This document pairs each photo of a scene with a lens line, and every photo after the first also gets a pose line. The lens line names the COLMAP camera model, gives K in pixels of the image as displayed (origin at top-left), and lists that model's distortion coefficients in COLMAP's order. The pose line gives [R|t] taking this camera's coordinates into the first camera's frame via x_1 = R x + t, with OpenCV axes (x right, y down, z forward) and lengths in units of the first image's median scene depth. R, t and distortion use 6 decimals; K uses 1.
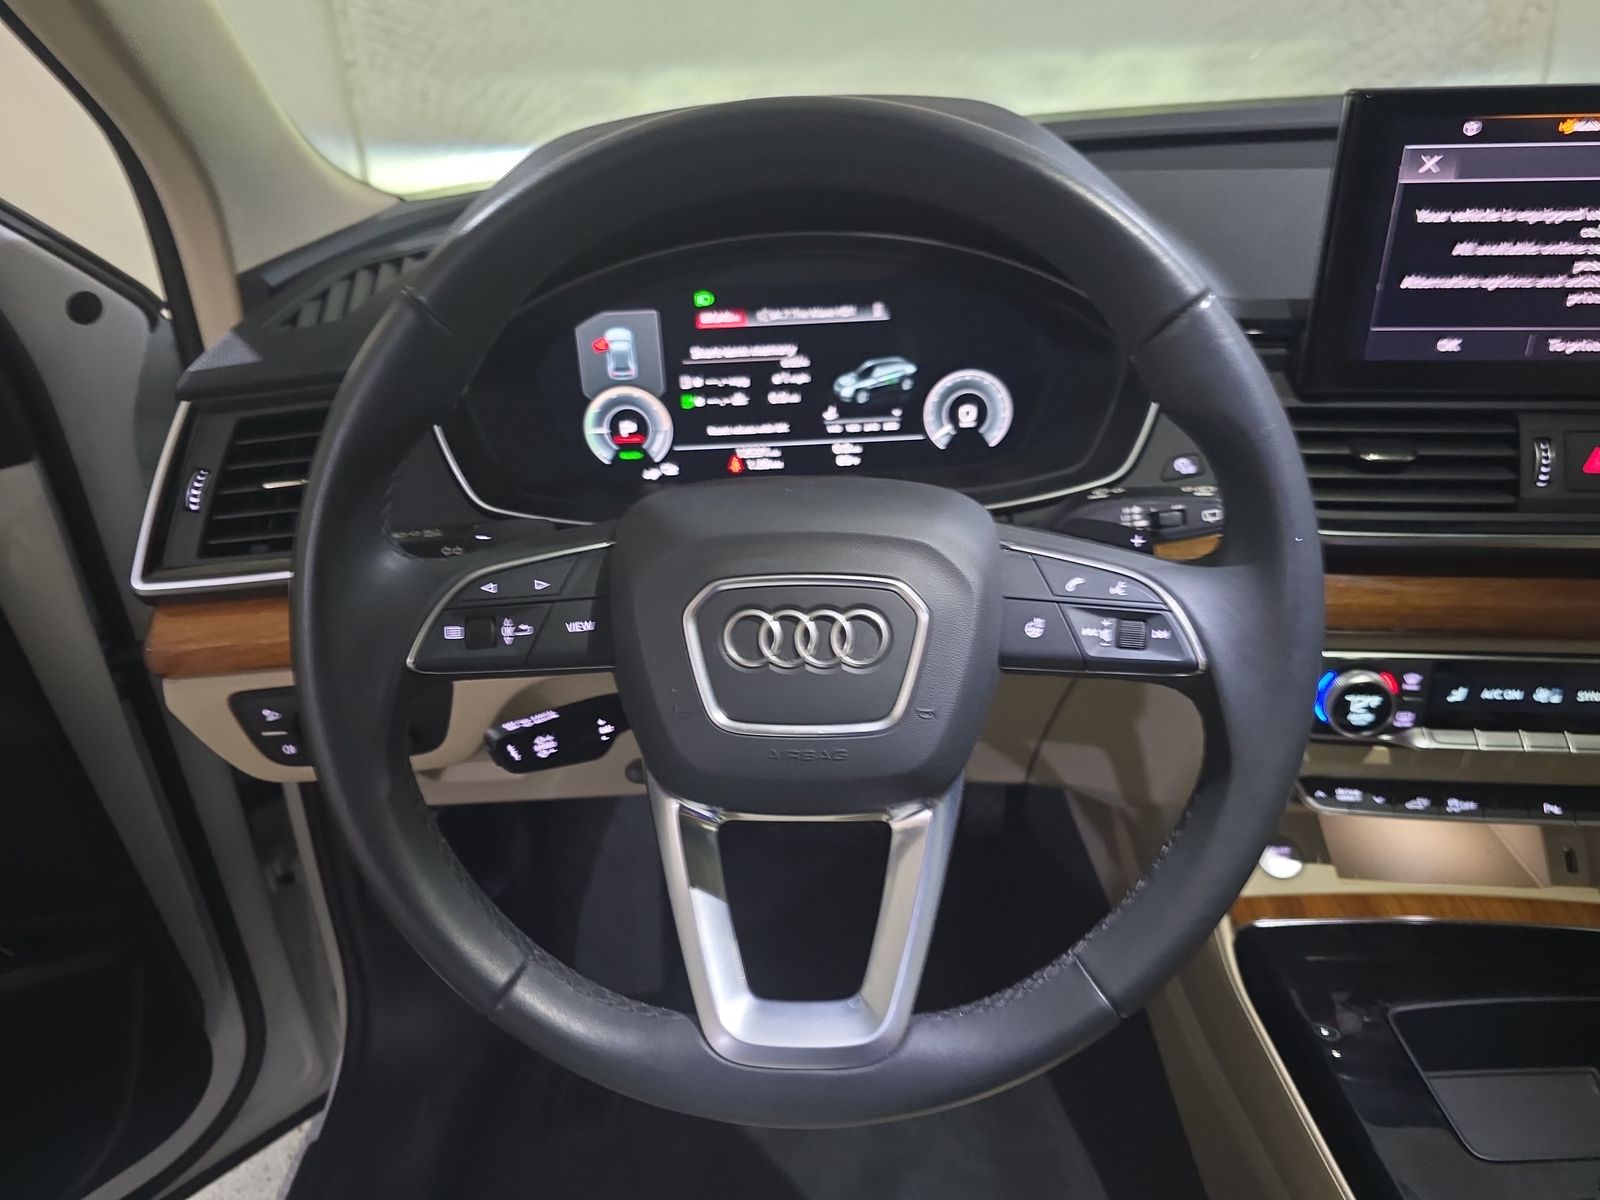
lens RADIAL K [[1092.6, 0, 806.5], [0, 1092.6, 603.4], [0, 0, 1]] dist [0.042067, -0.045990]
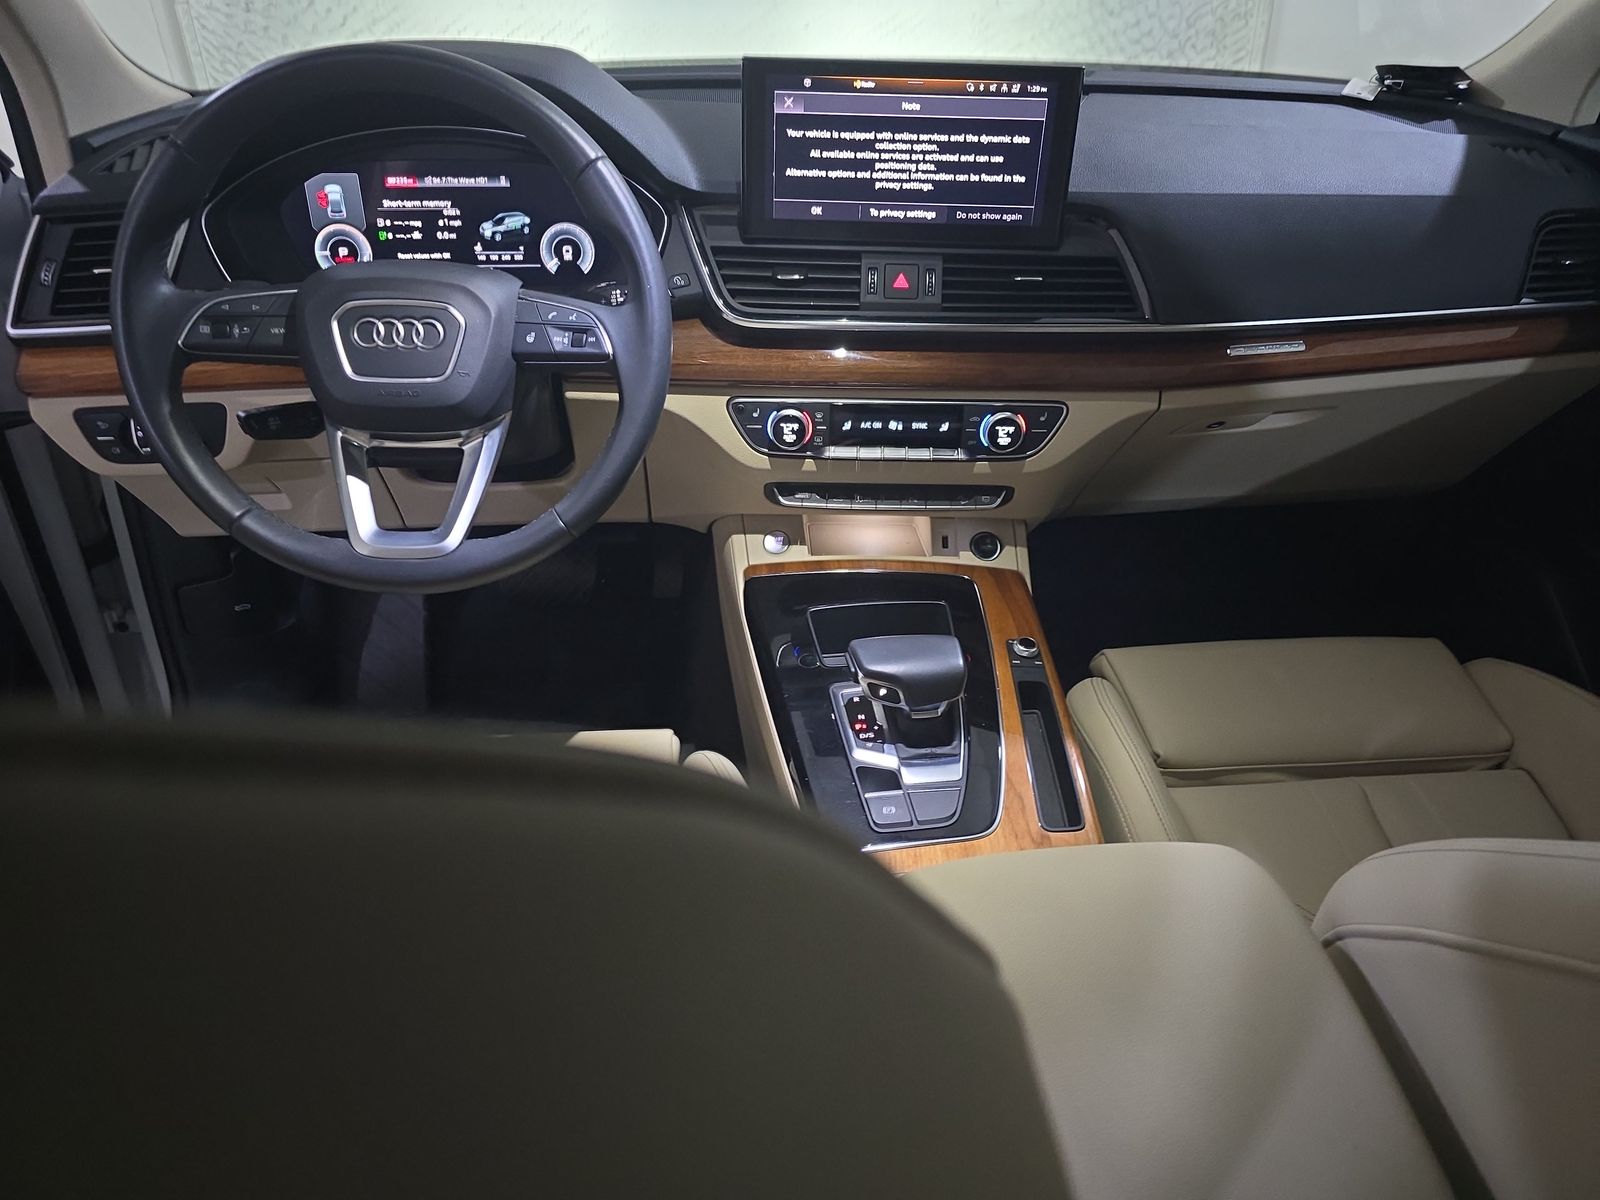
lens RADIAL K [[1070.9, 0, 803.7], [0, 1070.9, 607.1], [0, 0, 1]] dist [0.035868, -0.030049]
pose [[0.993266, -0.002048, 0.115841, 0.332091], [-0.004348, 0.998481, 0.054929, 0.276600], [-0.115778, -0.055062, 0.991748, -0.668970]]
